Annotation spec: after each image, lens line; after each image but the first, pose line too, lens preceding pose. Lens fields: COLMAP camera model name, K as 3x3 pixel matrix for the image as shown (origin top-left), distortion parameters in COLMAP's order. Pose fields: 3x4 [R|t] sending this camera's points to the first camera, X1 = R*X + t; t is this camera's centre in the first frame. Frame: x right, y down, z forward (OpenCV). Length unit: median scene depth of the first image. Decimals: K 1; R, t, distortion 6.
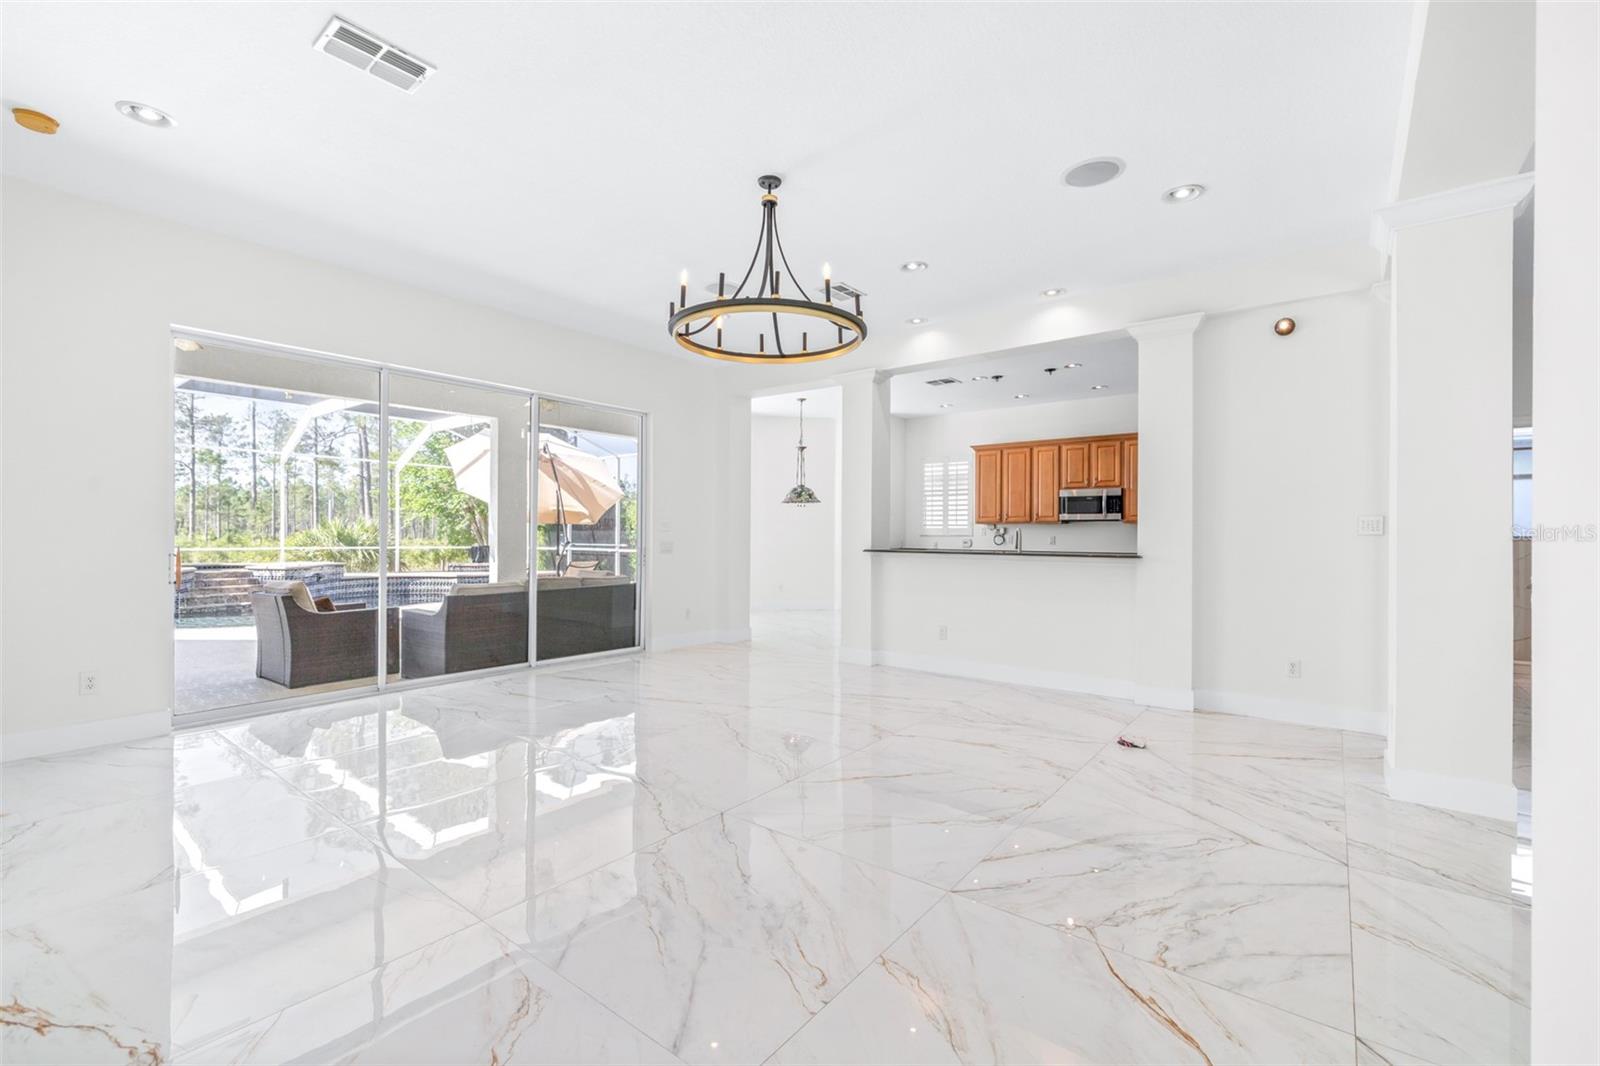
lens RADIAL K [[680.2, 0, 800.2], [0, 680.2, 531.9], [0, 0, 1]] dist [0.002726, 0.000380]
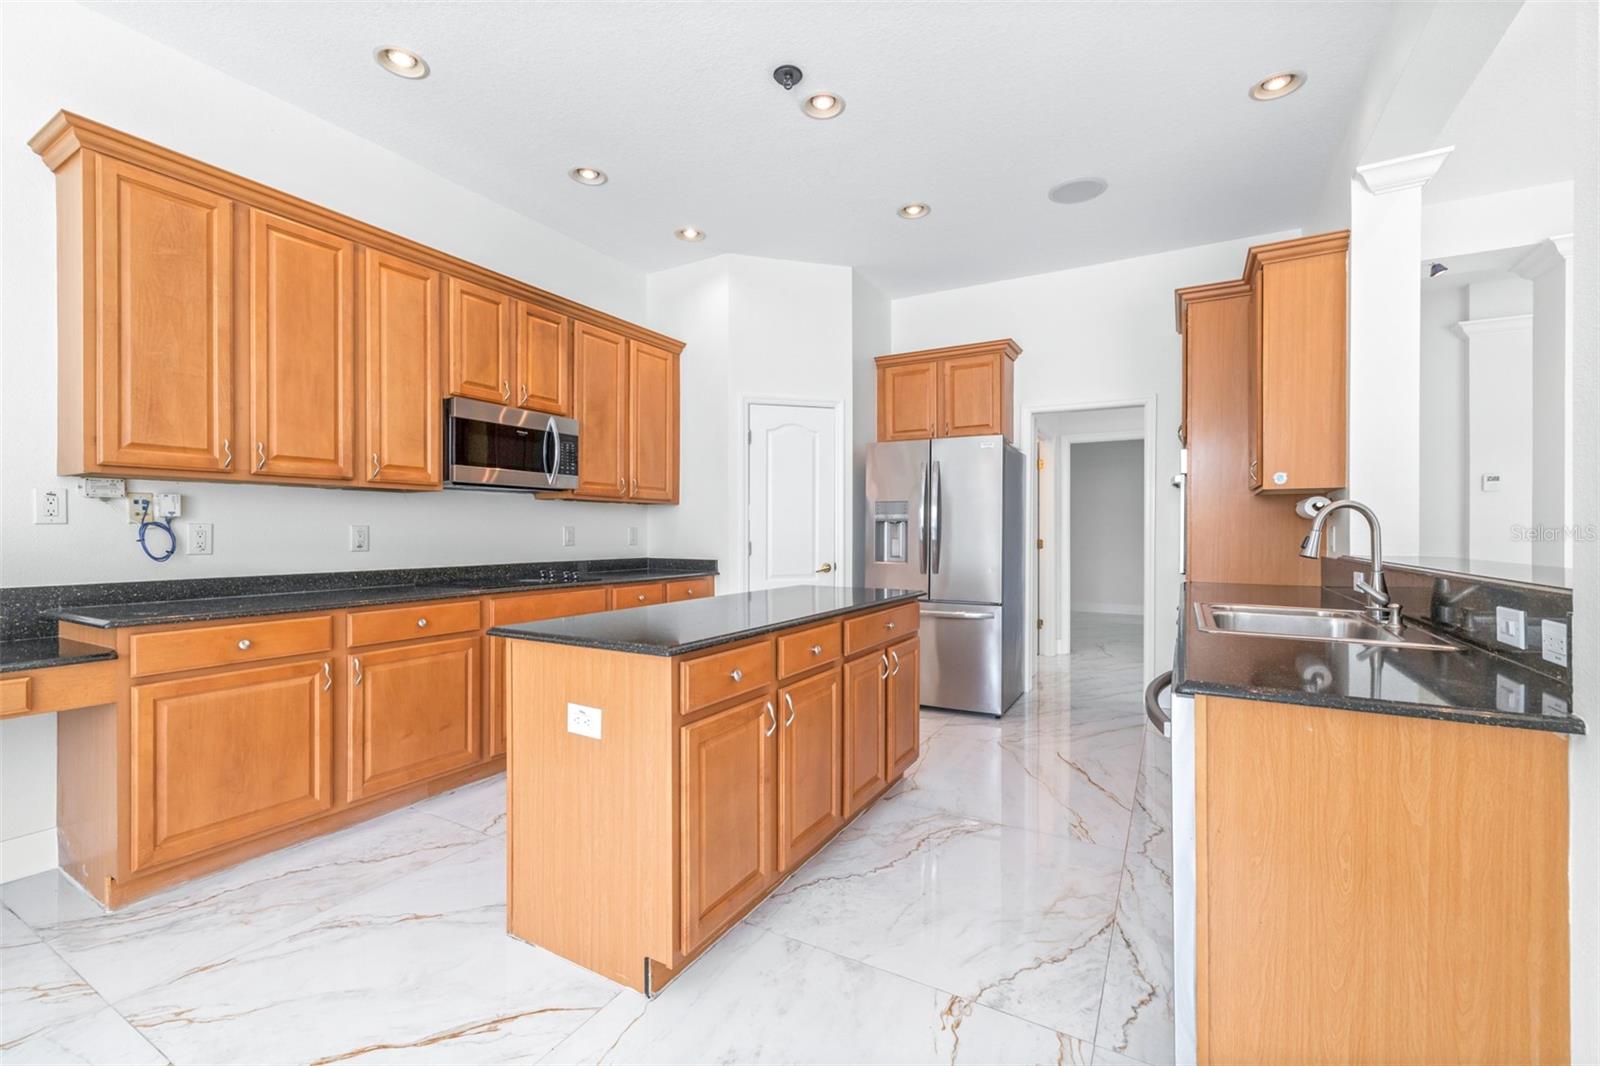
lens RADIAL K [[680.2, 0, 804.6], [0, 680.2, 525.4], [0, 0, 1]] dist [0.002726, 0.000380]
pose [[-0.154831, 0.001757, 0.987939, 0.000164], [-0.003615, 0.999991, -0.002345, 0.006021], [-0.987934, -0.003935, -0.154823, 0.850920]]
